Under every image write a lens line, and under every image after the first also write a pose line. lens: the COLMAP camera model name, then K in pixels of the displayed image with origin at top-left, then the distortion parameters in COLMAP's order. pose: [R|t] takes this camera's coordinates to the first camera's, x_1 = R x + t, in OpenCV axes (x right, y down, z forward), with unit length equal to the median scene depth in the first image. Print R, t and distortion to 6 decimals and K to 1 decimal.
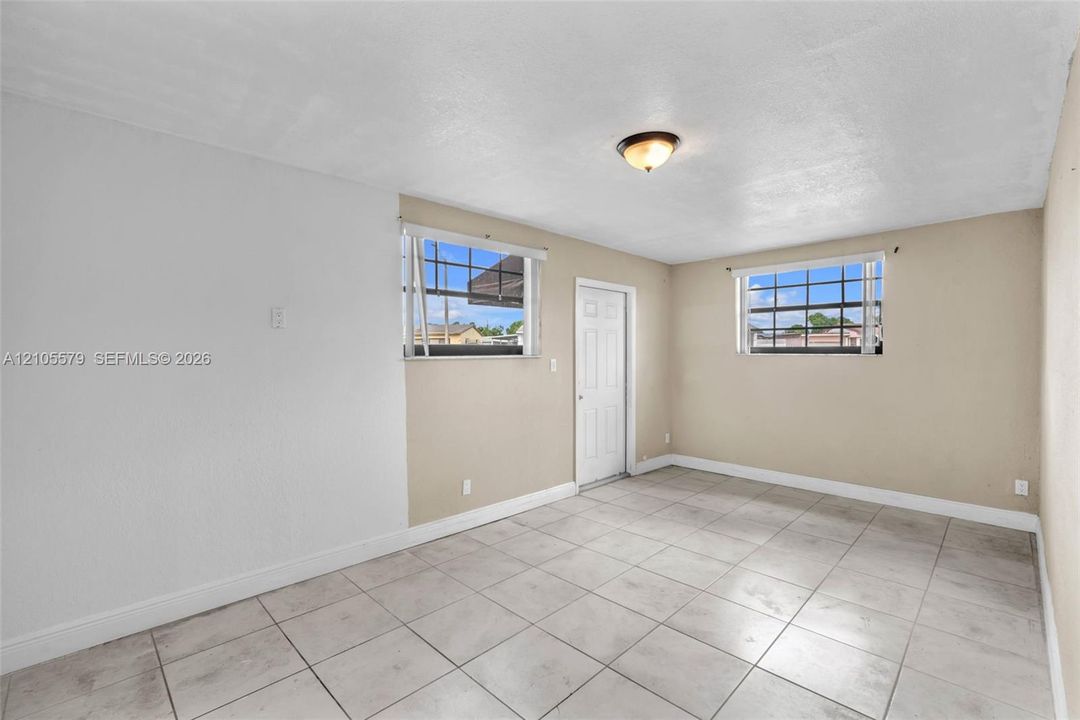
lens RADIAL K [[472.1, 0, 540.2], [0, 472.1, 358.5], [0, 0, 1]] dist [-0.000981, -0.001057]
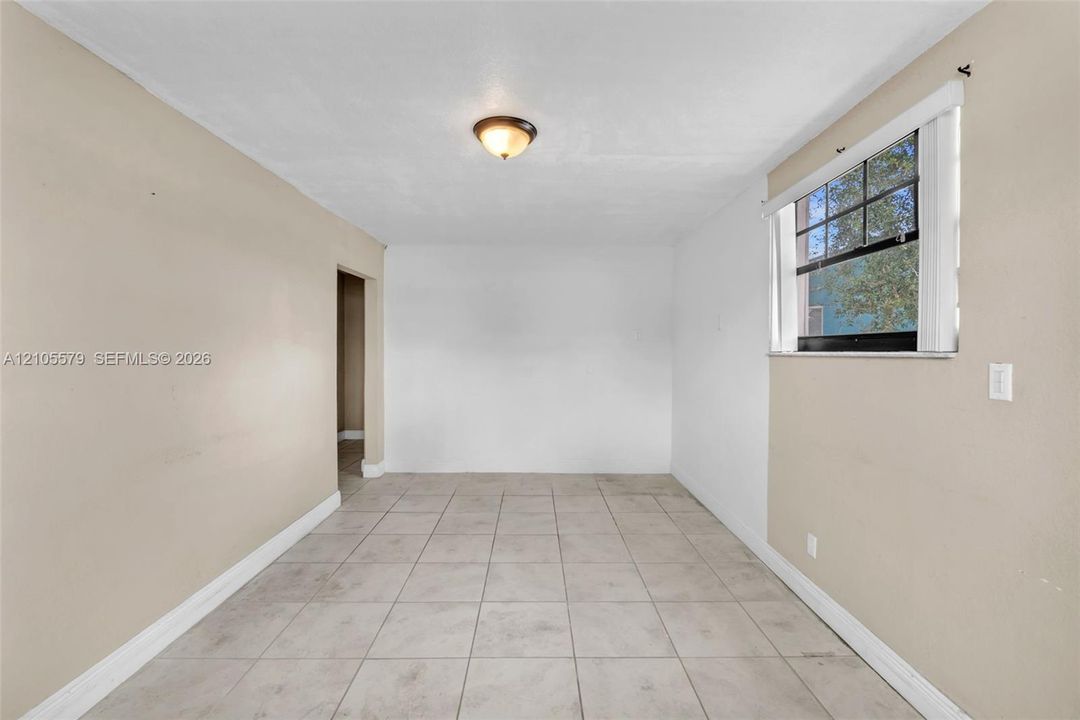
lens RADIAL K [[472.1, 0, 539.9], [0, 472.1, 354.7], [0, 0, 1]] dist [-0.000981, -0.001057]
pose [[-0.695208, 0.005449, -0.718788, 0.681767], [-0.015663, 0.999619, 0.022727, -0.010734], [0.718638, 0.027058, -0.694858, 1.340313]]
